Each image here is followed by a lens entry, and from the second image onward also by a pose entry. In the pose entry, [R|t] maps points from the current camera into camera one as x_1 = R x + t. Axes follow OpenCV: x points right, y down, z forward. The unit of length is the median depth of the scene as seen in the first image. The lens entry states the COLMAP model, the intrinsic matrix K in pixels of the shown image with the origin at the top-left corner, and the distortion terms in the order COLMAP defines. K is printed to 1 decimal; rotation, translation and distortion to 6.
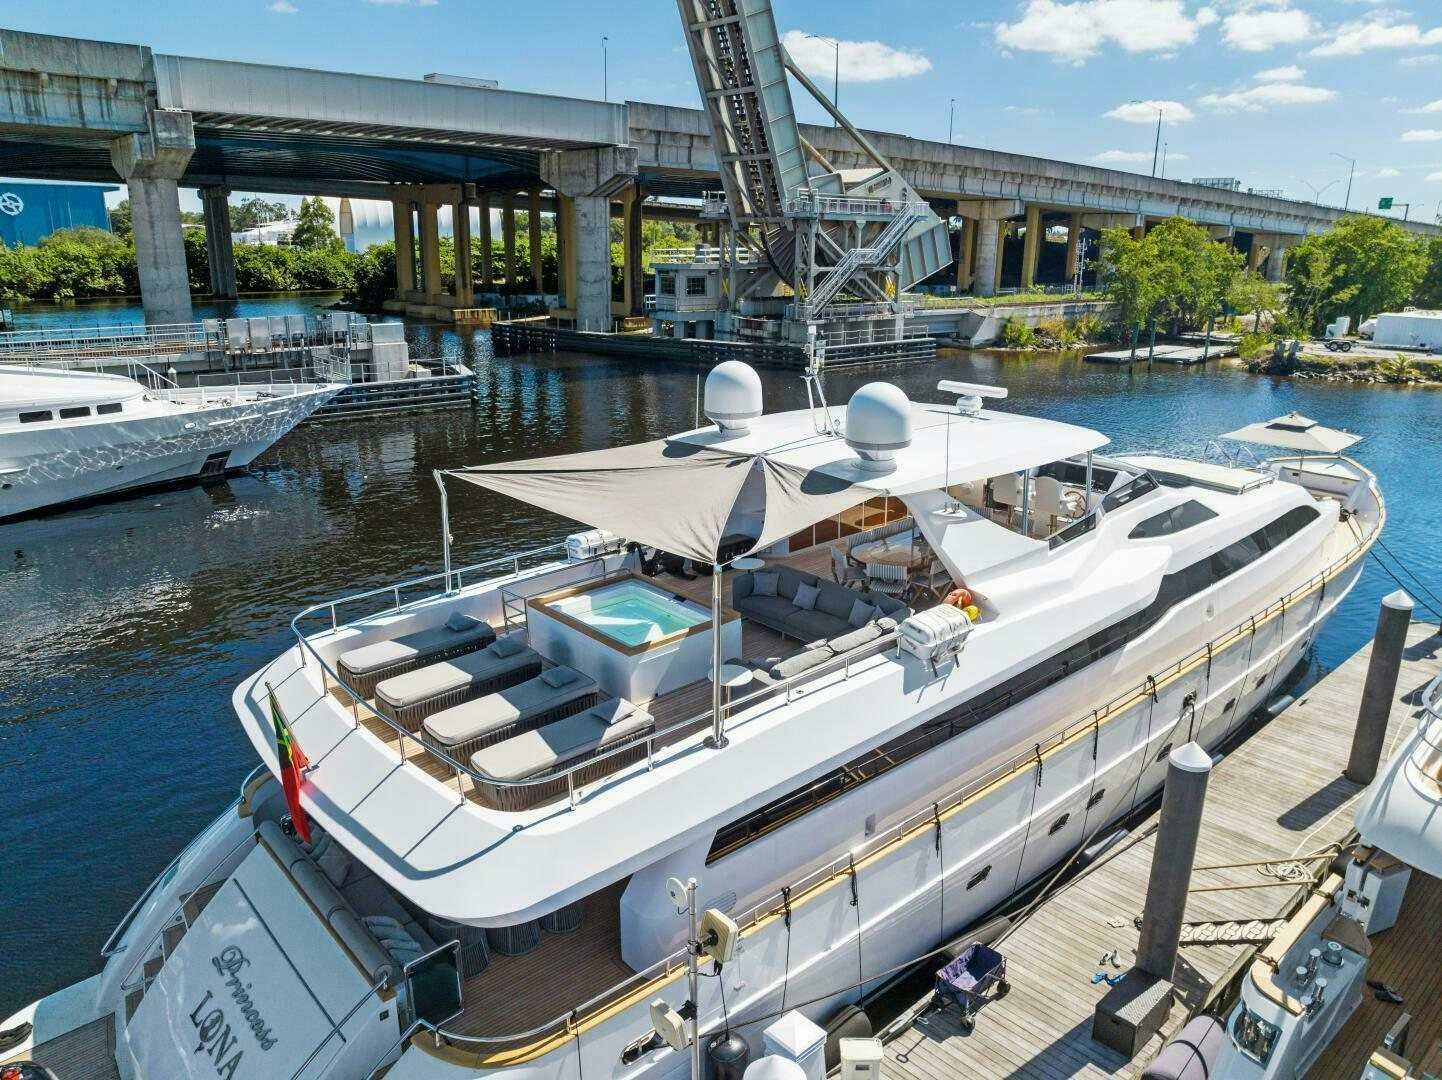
lens RADIAL K [[1003.6, 0, 721.1], [0, 1003.6, 537.7], [0, 0, 1]] dist [-0.058727, 0.031723]
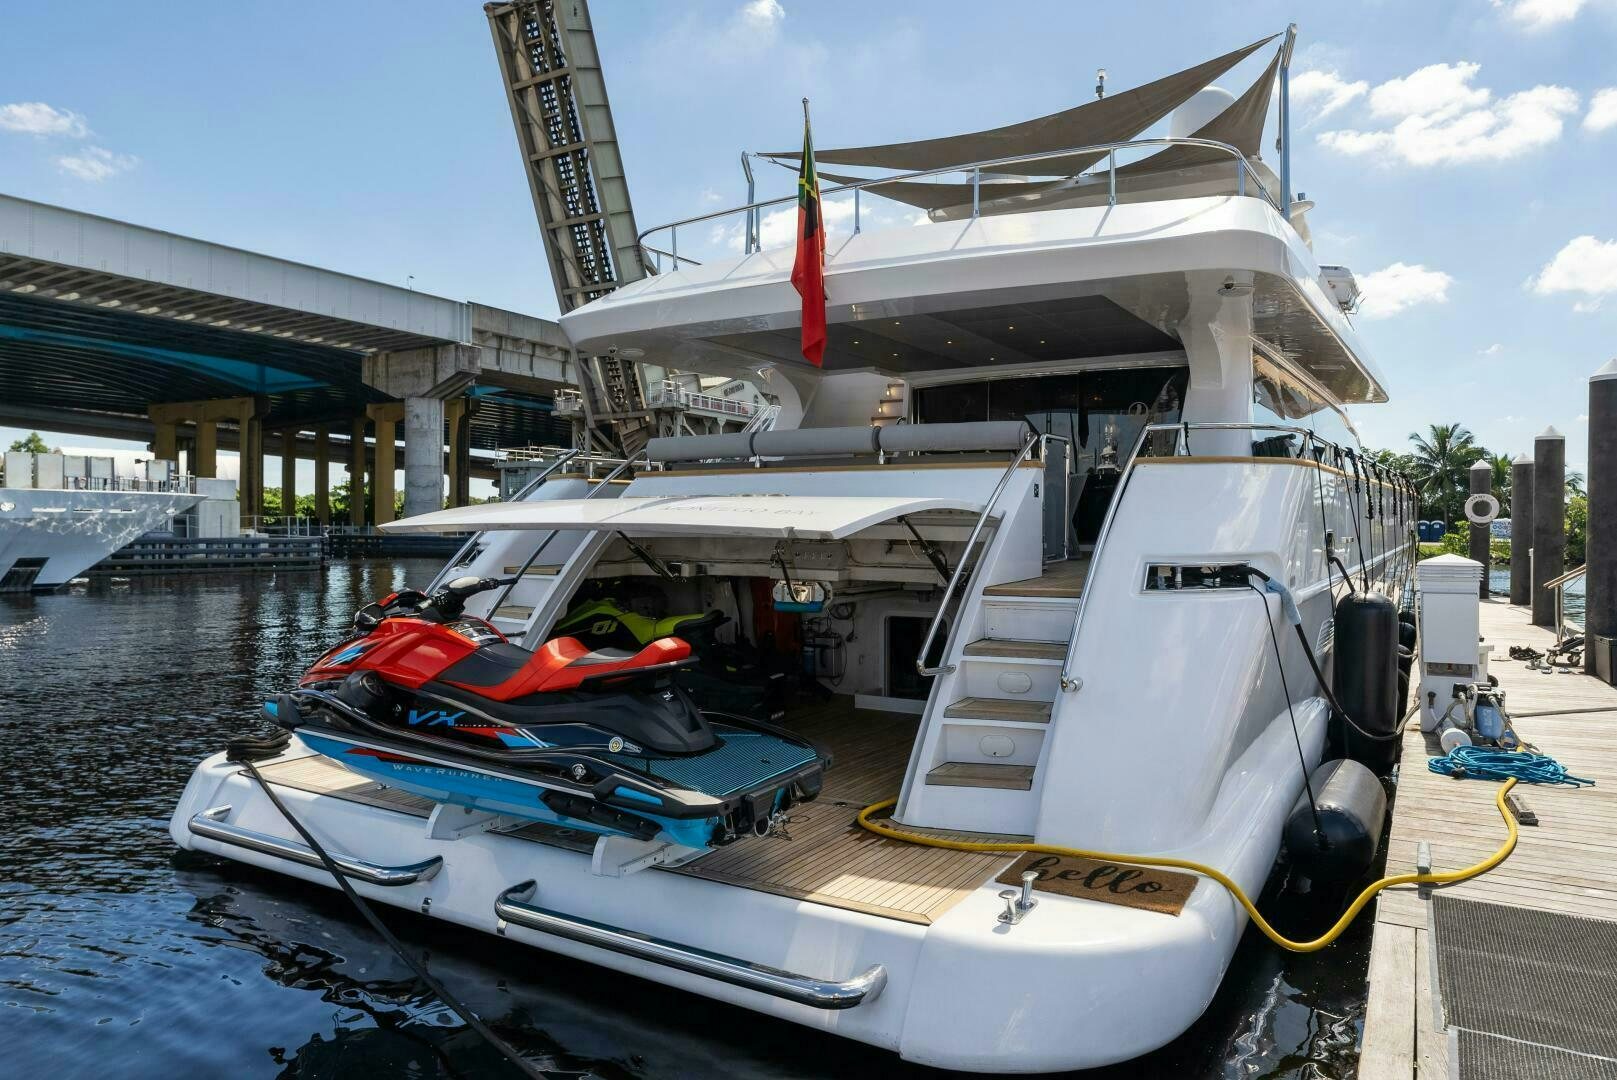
lens RADIAL K [[1042.7, 0, 807.3], [0, 1042.7, 545.8], [0, 0, 1]] dist [0.002063, -0.010742]
pose [[0.956942, -0.007234, 0.290190, -0.081673], [0.084641, 0.963202, -0.255104, 0.079547], [-0.277666, 0.268682, 0.922340, 0.042611]]
